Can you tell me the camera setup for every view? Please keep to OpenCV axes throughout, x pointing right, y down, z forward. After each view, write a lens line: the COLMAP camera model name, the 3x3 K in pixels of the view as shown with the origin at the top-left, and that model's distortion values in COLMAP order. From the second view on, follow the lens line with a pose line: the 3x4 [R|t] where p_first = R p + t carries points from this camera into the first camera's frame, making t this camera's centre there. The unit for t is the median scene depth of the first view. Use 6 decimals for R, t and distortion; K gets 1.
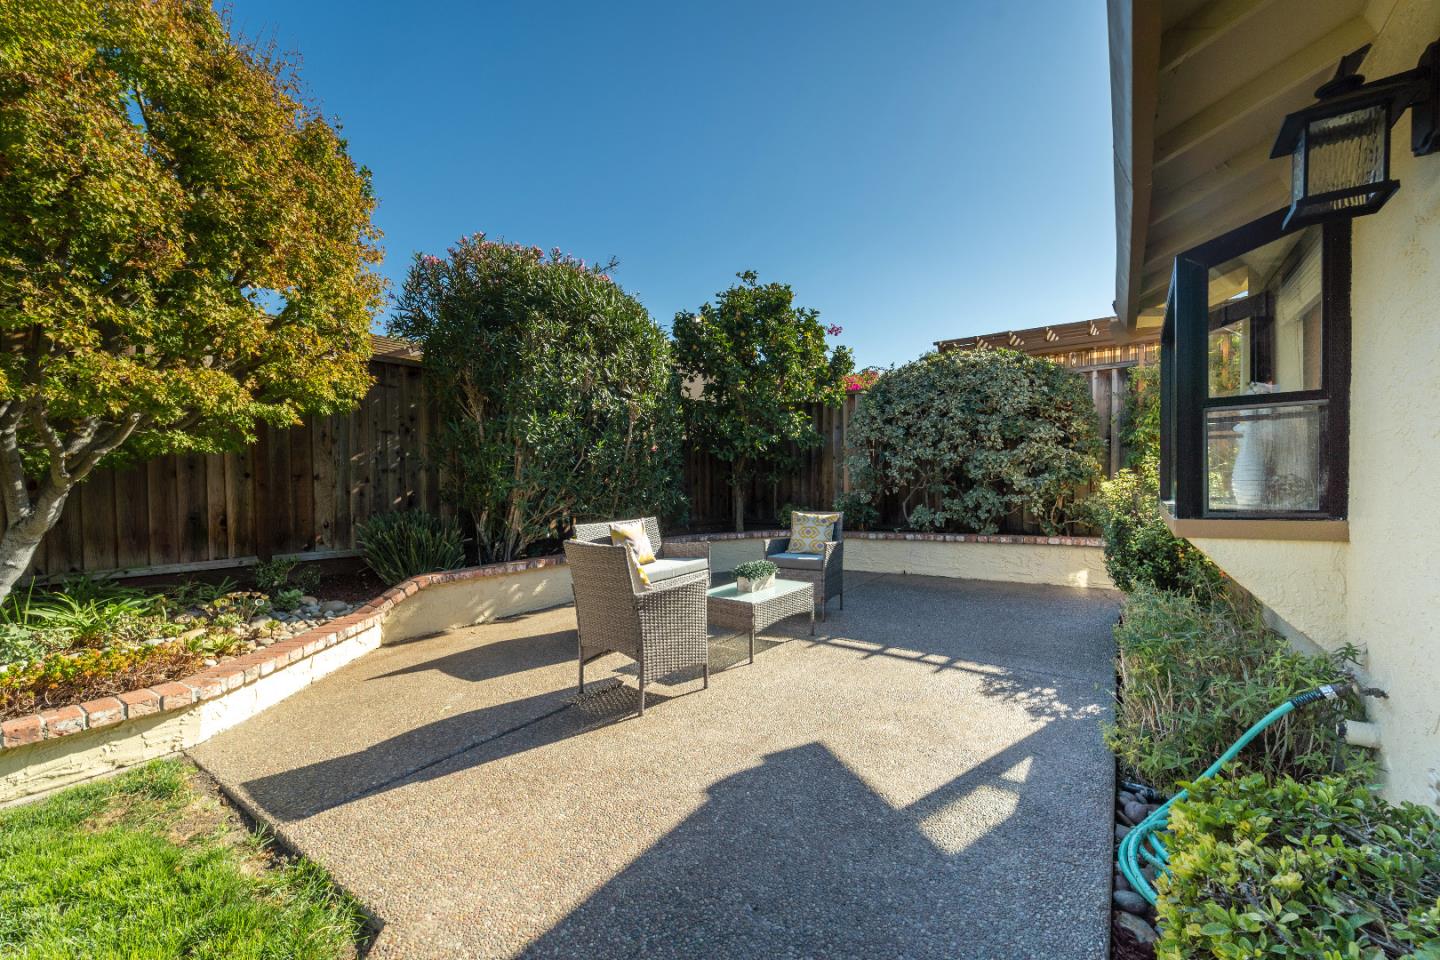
lens RADIAL K [[579.0, 0, 720.2], [0, 579.0, 484.3], [0, 0, 1]] dist [-0.013018, 0.000821]
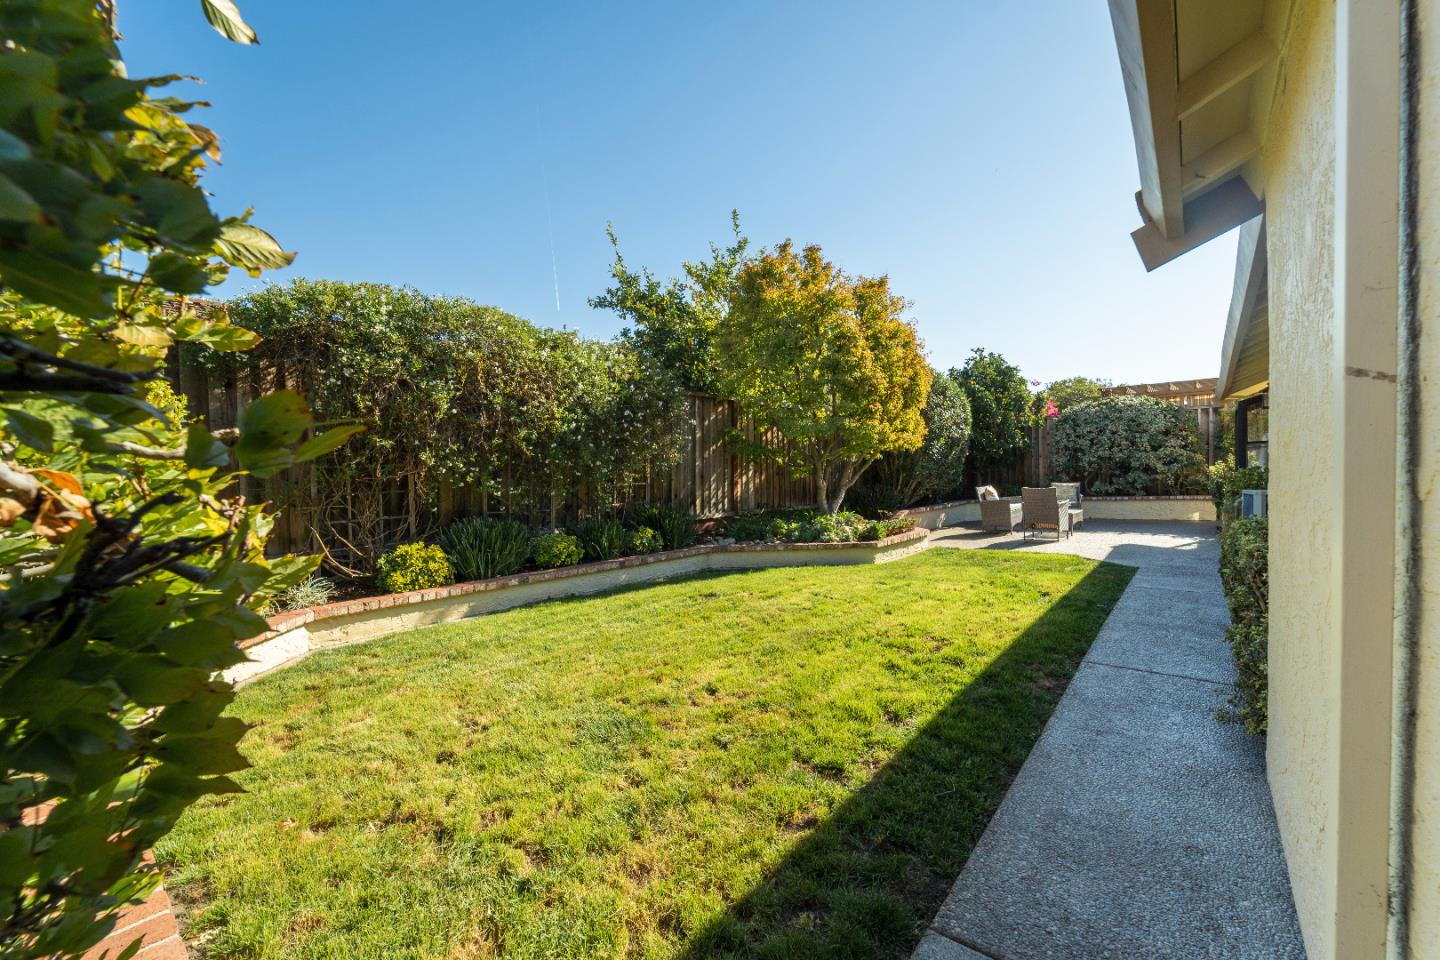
lens RADIAL K [[579.0, 0, 725.5], [0, 579.0, 490.8], [0, 0, 1]] dist [-0.013018, 0.000821]
pose [[0.996871, -0.011740, -0.078165, -0.765801], [0.013119, 0.999767, 0.017159, 0.019768], [0.077946, -0.018131, 0.996793, -1.016145]]
